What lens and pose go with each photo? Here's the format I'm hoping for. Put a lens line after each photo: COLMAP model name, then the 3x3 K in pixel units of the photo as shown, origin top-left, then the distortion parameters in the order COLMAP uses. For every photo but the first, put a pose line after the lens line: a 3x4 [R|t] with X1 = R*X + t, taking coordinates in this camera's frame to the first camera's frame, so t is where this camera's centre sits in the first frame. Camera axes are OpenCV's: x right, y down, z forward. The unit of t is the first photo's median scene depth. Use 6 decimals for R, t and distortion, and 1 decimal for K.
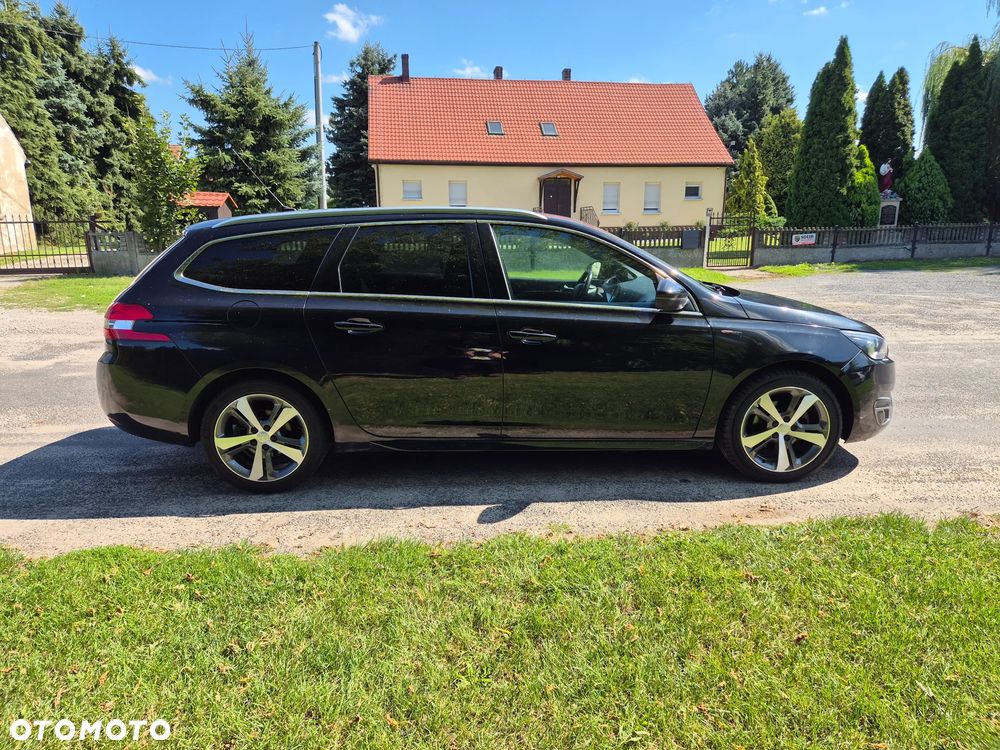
lens RADIAL K [[662.9, 0, 500.7], [0, 662.9, 379.2], [0, 0, 1]] dist [0.060238, -0.049474]
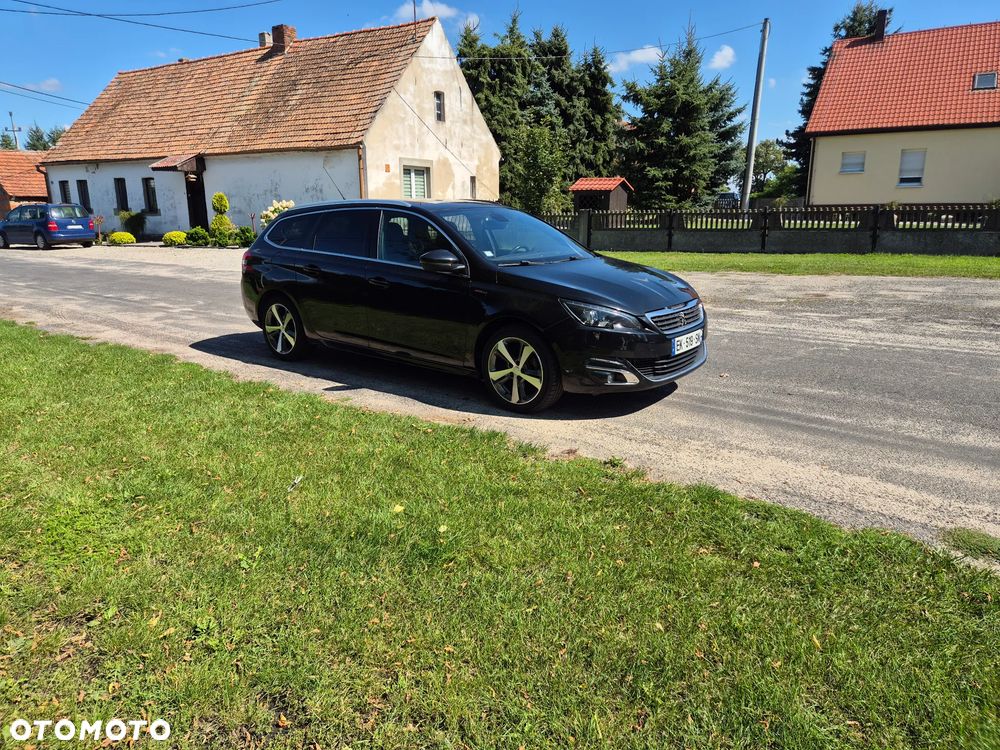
lens RADIAL K [[662.9, 0, 494.6], [0, 662.9, 368.7], [0, 0, 1]] dist [0.060238, -0.049474]
pose [[0.753138, 0.152382, -0.639971, 0.206914], [-0.141643, 0.987548, 0.068453, -0.001750], [0.642433, 0.039093, 0.765344, -0.001364]]
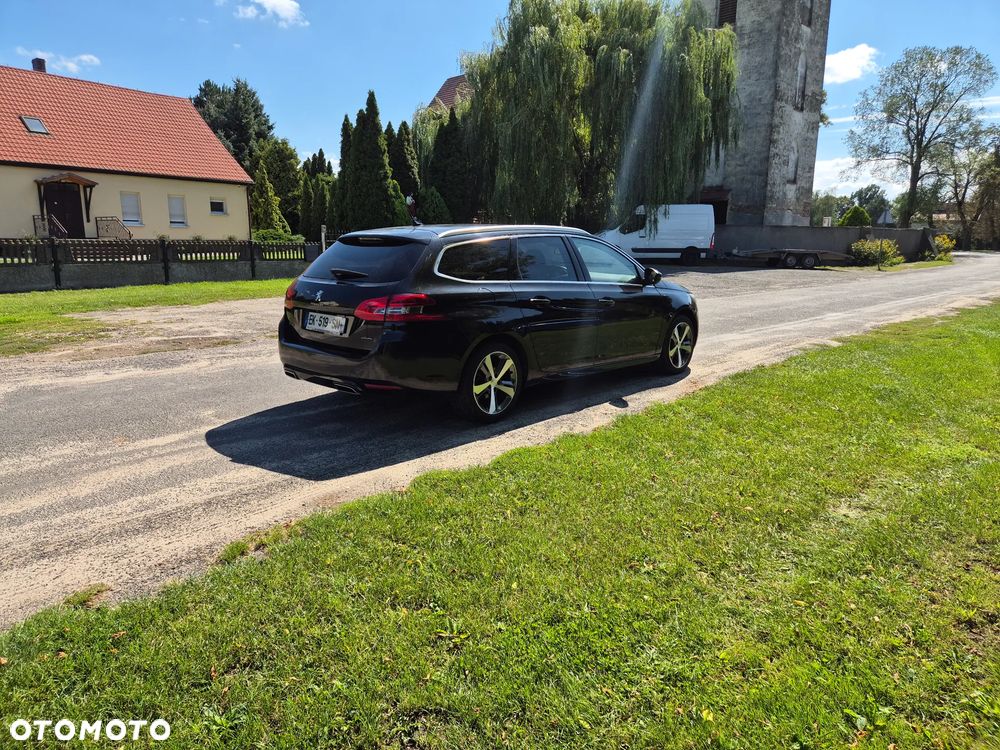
lens RADIAL K [[662.9, 0, 495.5], [0, 662.9, 370.0], [0, 0, 1]] dist [0.060238, -0.049474]
pose [[0.722580, -0.118087, 0.681126, -0.220728], [0.142791, 0.989549, 0.020076, 0.005238], [-0.676379, 0.082752, 0.731891, -0.009507]]
